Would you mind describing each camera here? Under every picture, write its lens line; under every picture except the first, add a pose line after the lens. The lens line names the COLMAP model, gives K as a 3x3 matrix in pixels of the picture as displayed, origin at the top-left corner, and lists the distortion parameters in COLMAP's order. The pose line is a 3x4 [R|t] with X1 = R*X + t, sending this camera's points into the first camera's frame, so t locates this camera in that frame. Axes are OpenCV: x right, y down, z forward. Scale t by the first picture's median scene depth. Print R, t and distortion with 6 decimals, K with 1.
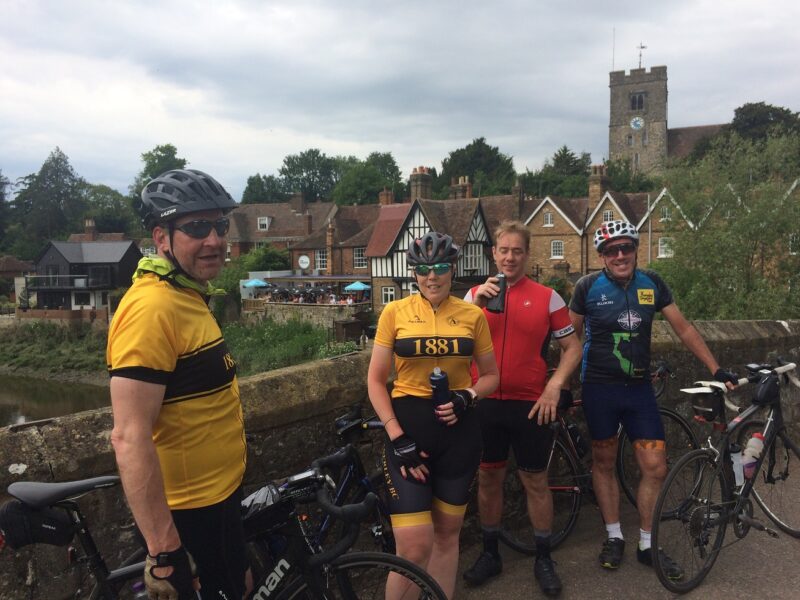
lens RADIAL K [[682.0, 0, 402.5], [0, 682.0, 302.8], [0, 0, 1]] dist [0.066622, -0.064679]
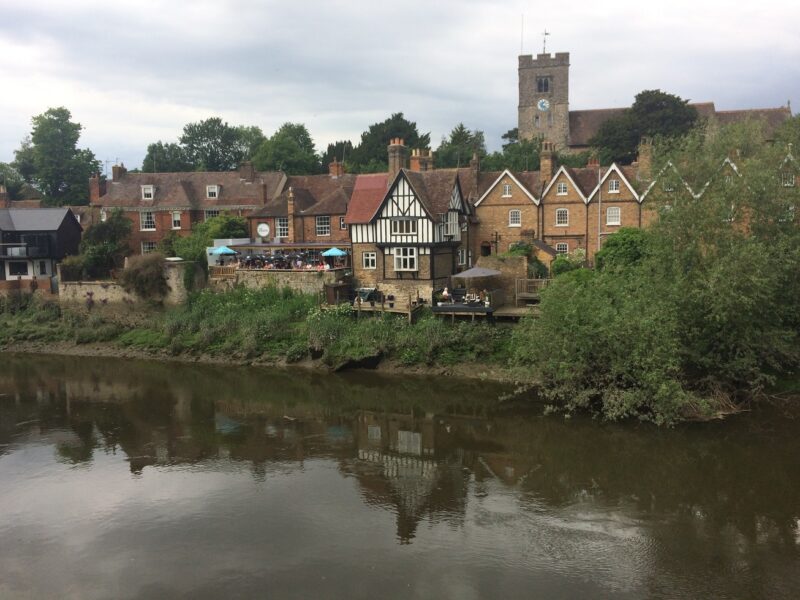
lens RADIAL K [[682.0, 0, 398.8], [0, 682.0, 297.5], [0, 0, 1]] dist [0.066622, -0.064679]
pose [[0.981870, -0.016296, 0.188856, -0.133004], [0.011043, 0.999523, 0.028830, 0.012669], [-0.189236, -0.026221, 0.981582, -0.037158]]
